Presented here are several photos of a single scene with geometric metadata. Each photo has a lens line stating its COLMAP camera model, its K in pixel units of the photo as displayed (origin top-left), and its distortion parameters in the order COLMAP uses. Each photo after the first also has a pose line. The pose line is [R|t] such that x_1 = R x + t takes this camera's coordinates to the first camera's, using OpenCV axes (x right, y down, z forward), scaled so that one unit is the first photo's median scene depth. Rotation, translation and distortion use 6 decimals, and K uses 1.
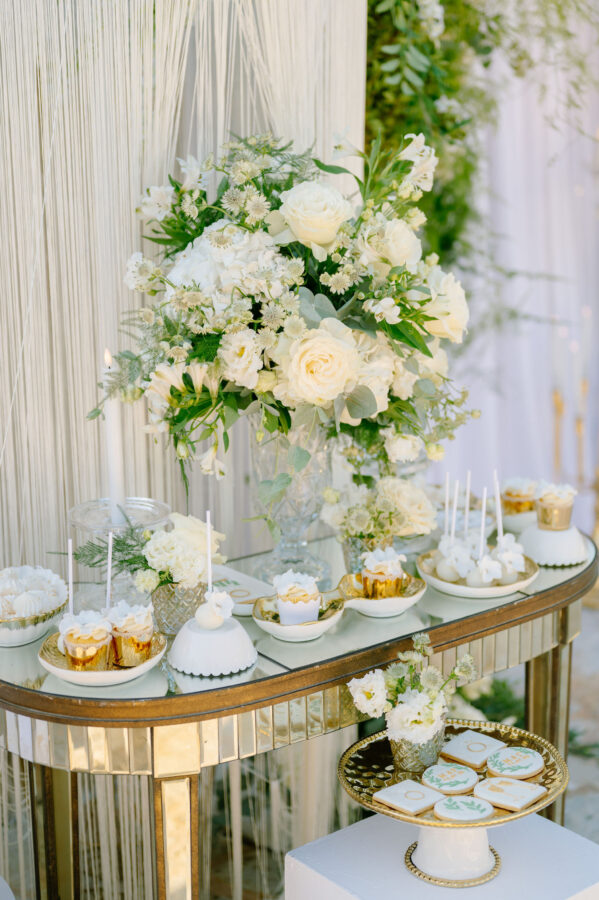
lens RADIAL K [[1377.8, 0, 298.7], [0, 1377.8, 406.6], [0, 0, 1]] dist [-0.000298, -0.045245]
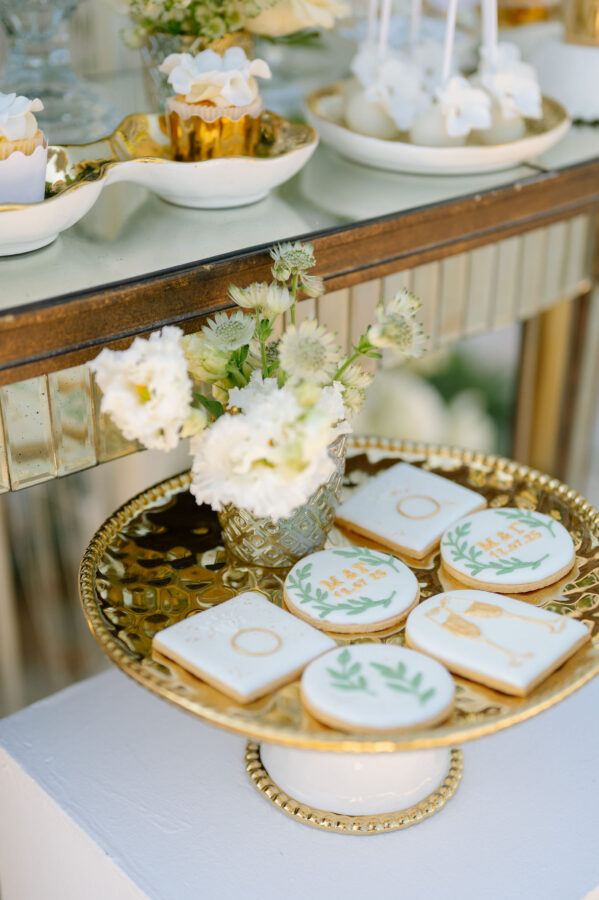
lens RADIAL K [[1377.8, 0, 298.7], [0, 1377.8, 406.6], [0, 0, 1]] dist [-0.000298, -0.045245]
pose [[0.999269, 0.010444, 0.036771, 0.076915], [-0.019134, 0.969425, 0.244639, 0.113360], [-0.033091, -0.245164, 0.968917, 0.600763]]
